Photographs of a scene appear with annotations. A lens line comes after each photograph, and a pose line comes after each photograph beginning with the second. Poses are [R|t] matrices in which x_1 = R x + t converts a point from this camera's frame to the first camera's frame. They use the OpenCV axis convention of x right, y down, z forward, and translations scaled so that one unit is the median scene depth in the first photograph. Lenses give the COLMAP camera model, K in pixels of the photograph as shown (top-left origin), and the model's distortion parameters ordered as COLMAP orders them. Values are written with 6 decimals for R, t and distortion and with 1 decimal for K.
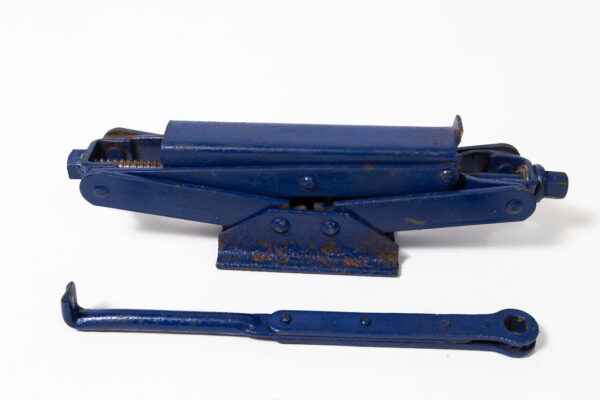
lens RADIAL K [[730.5, 0, 300.0], [0, 730.5, 200.0], [0, 0, 1]] dist [-0.015475, -0.014431]
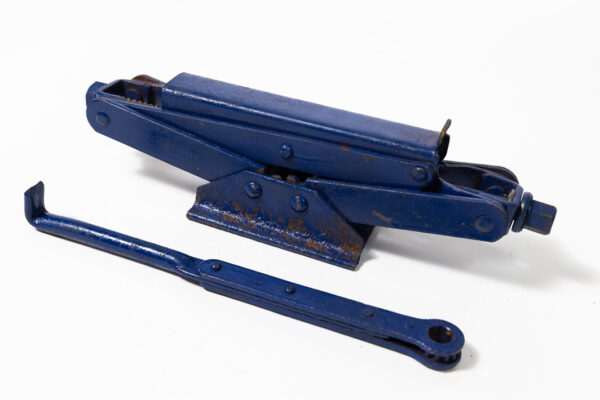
lens RADIAL K [[730.5, 0, 300.0], [0, 730.5, 200.0], [0, 0, 1]] dist [-0.015475, -0.014431]
pose [[0.944855, 0.231495, -0.231645, 0.275319], [-0.257200, 0.962406, -0.087307, 0.121297], [0.202725, 0.142071, 0.968875, 0.034664]]
